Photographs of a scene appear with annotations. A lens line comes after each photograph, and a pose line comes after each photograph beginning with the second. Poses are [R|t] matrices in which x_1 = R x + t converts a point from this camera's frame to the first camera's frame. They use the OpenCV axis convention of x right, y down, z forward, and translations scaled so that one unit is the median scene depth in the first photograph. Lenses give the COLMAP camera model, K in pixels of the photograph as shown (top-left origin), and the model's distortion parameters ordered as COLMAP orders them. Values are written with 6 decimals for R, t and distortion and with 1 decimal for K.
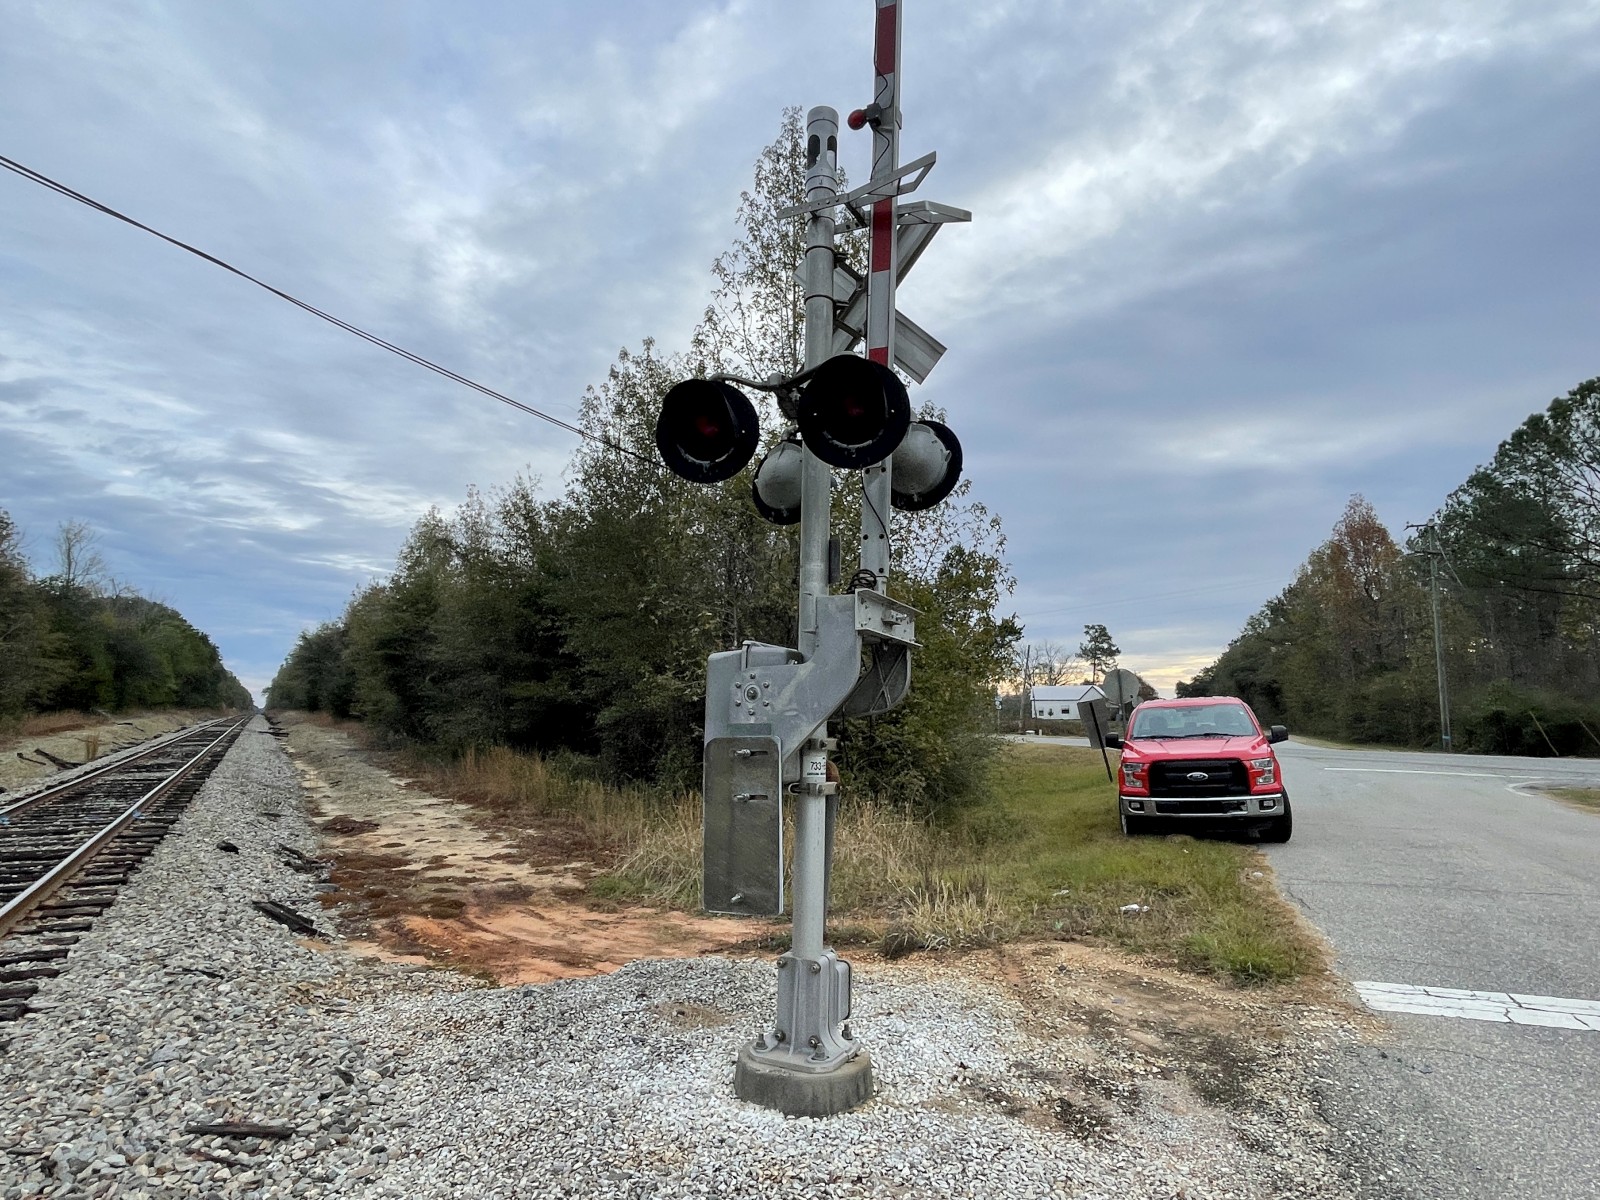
lens RADIAL K [[918.3, 0, 798.4], [0, 918.3, 596.5], [0, 0, 1]] dist [-0.005611, -0.000454]
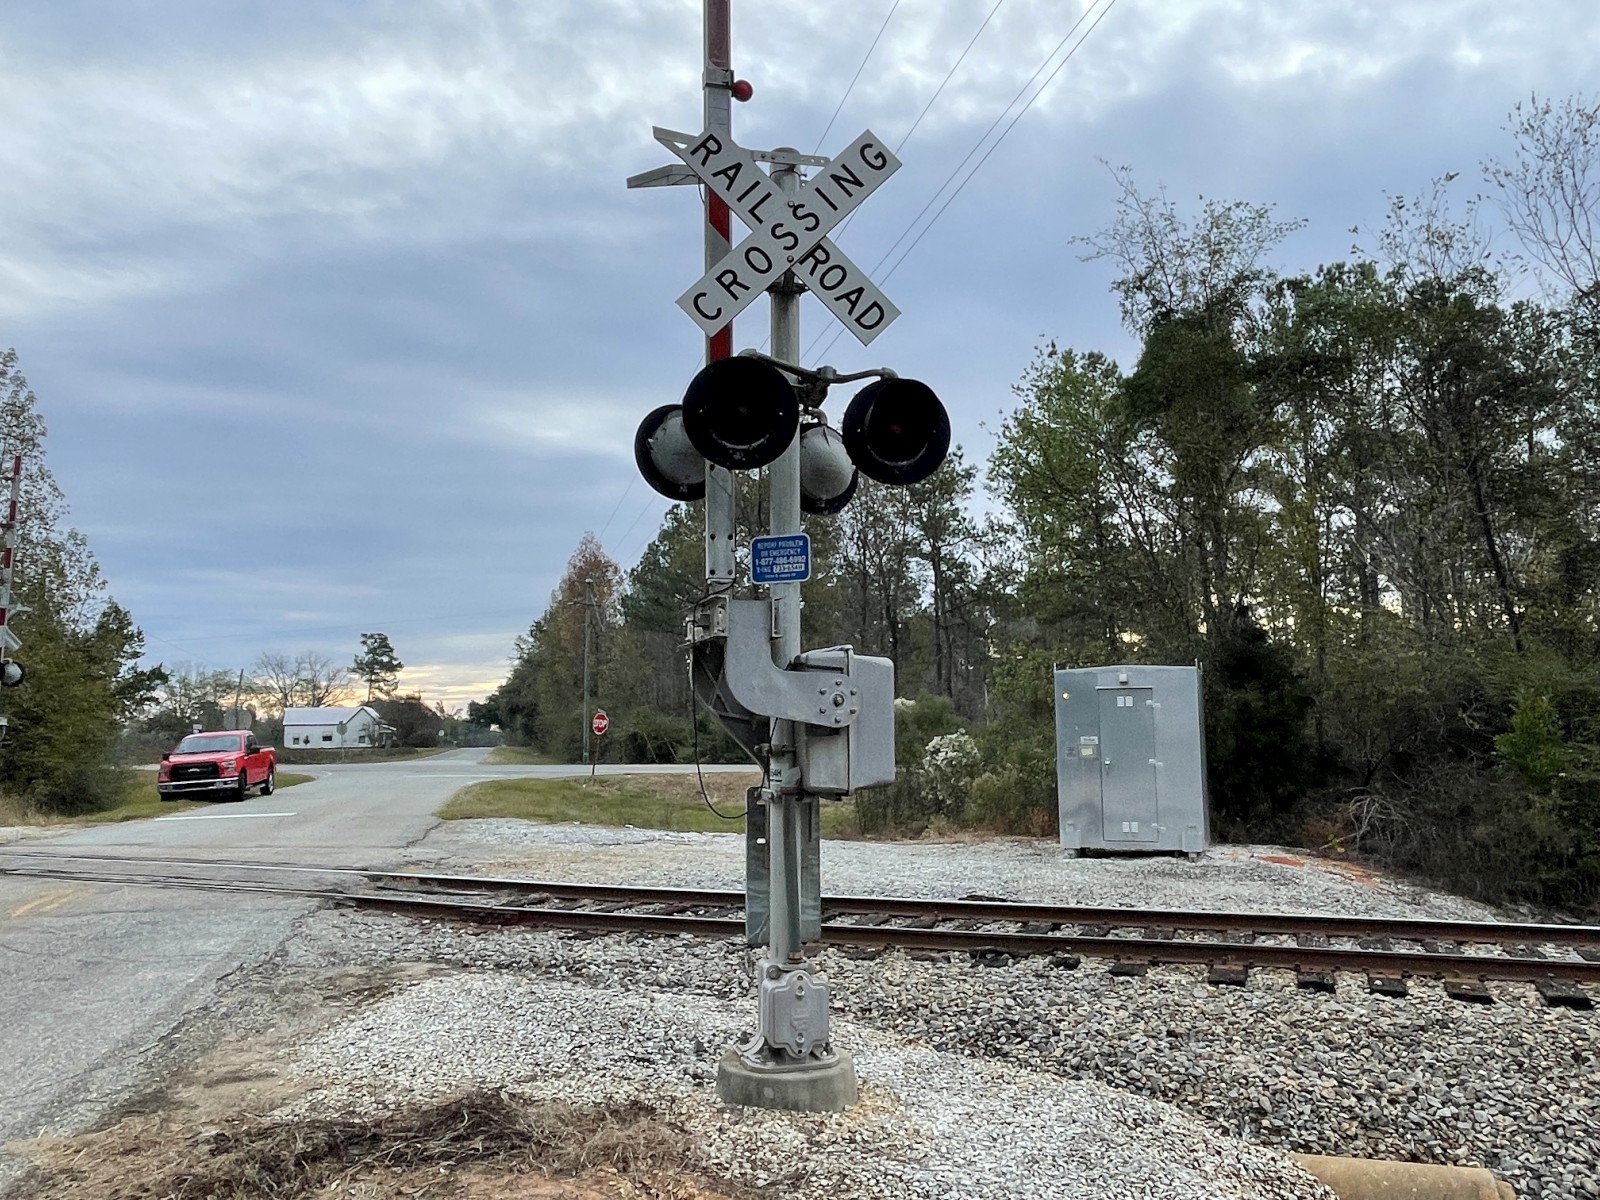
lens RADIAL K [[1115.7, 0, 783.1], [0, 1115.7, 587.7], [0, 0, 1]] dist [0.018660, -0.006909]
pose [[0.793929, 0.060755, 0.604967, -0.021035], [-0.055486, 0.998083, -0.027419, -0.120023], [-0.605473, -0.011799, 0.795778, -1.092379]]
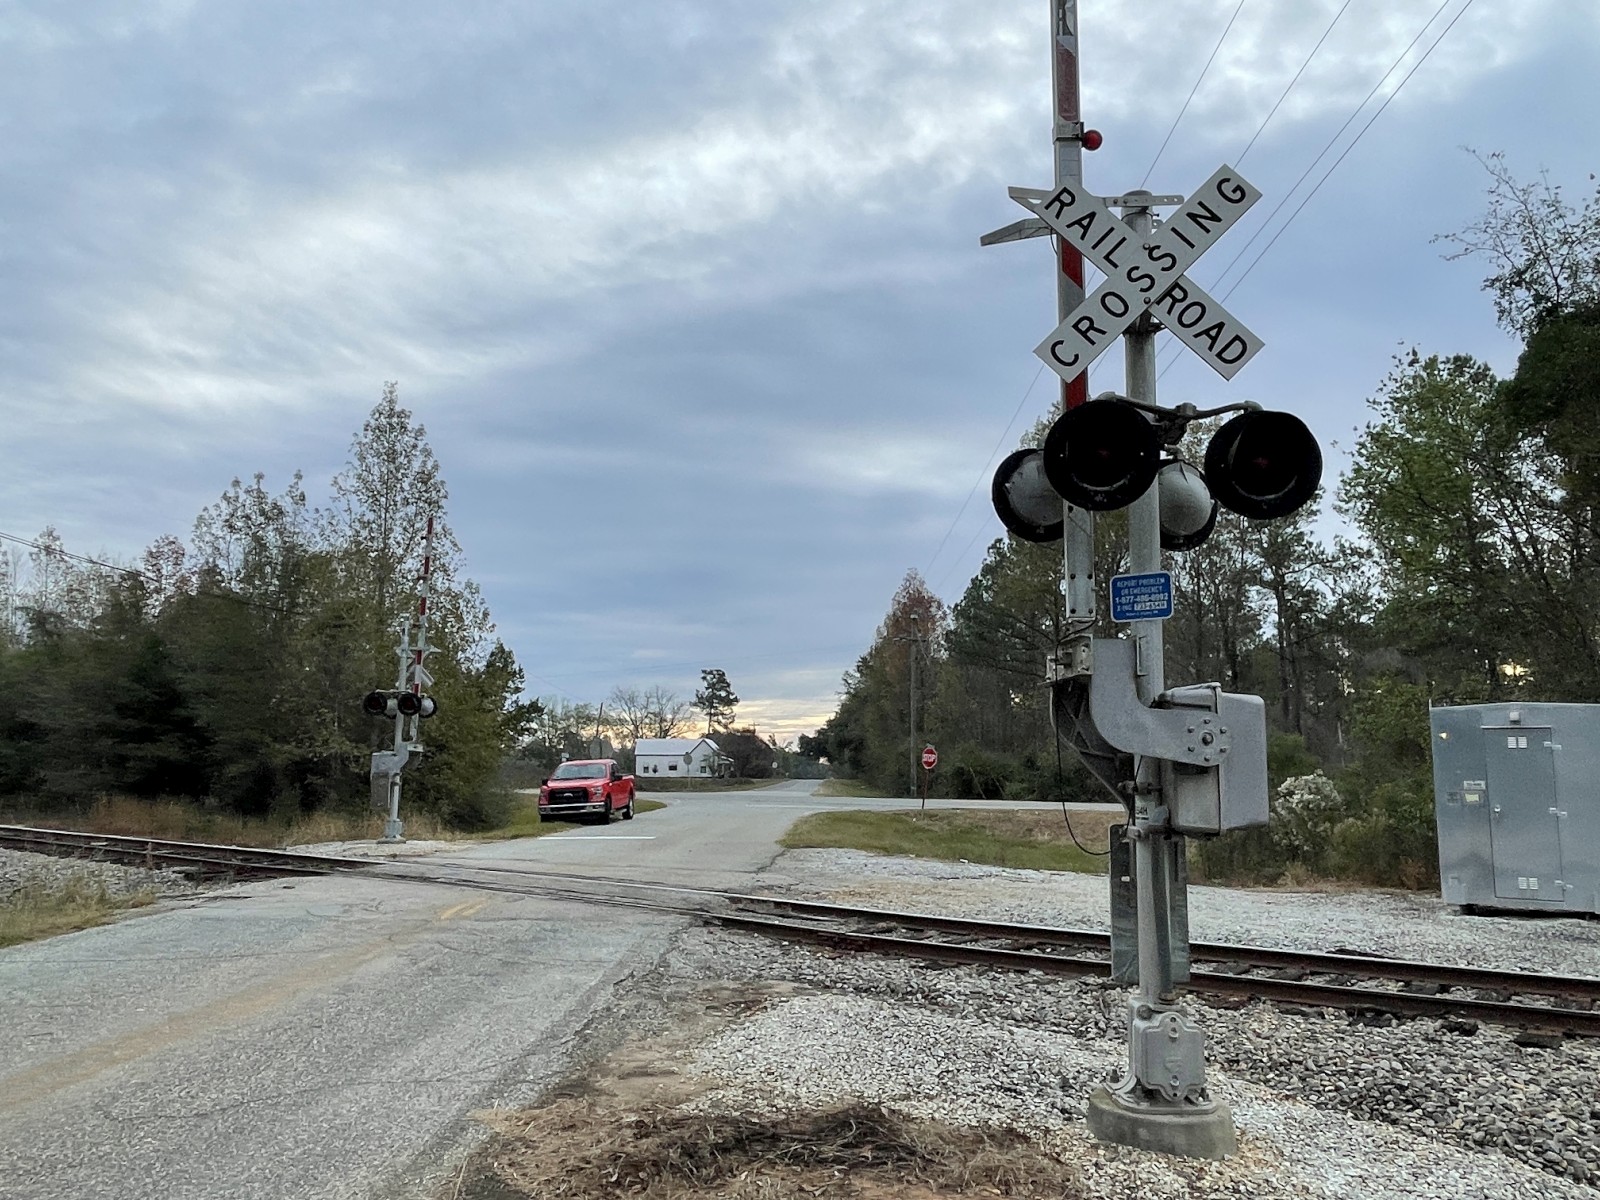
lens RADIAL K [[1115.7, 0, 830.7], [0, 1115.7, 597.6], [0, 0, 1]] dist [0.018660, -0.006909]
pose [[0.917720, 0.056341, 0.393212, -0.050663], [-0.045365, 0.998279, -0.037158, -0.121496], [-0.394629, 0.016263, 0.918697, -1.101651]]
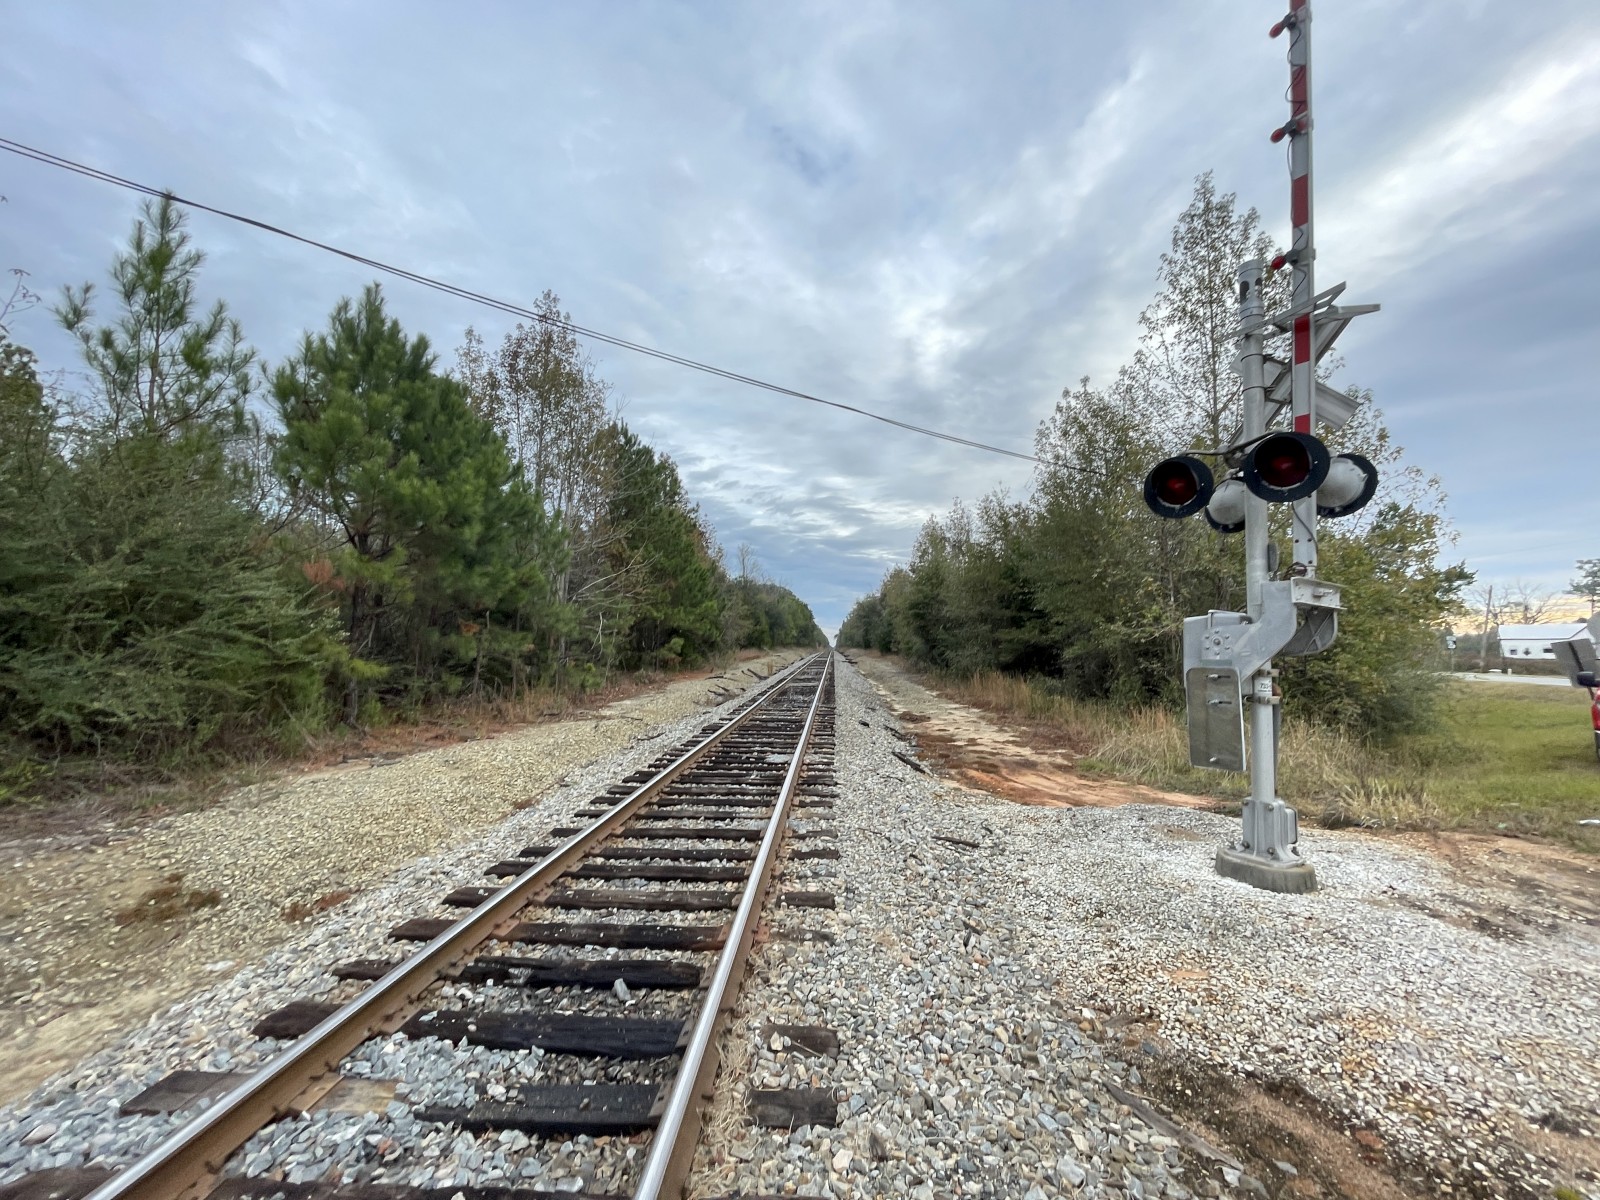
lens RADIAL K [[651.0, 0, 803.0], [0, 651.0, 600.6], [0, 0, 1]] dist [0.002426, -0.002127]
pose [[0.841272, -0.037680, -0.539297, -0.008713], [0.064896, 0.997393, 0.031546, -0.011978], [0.536703, -0.061537, 0.841524, -0.085462]]
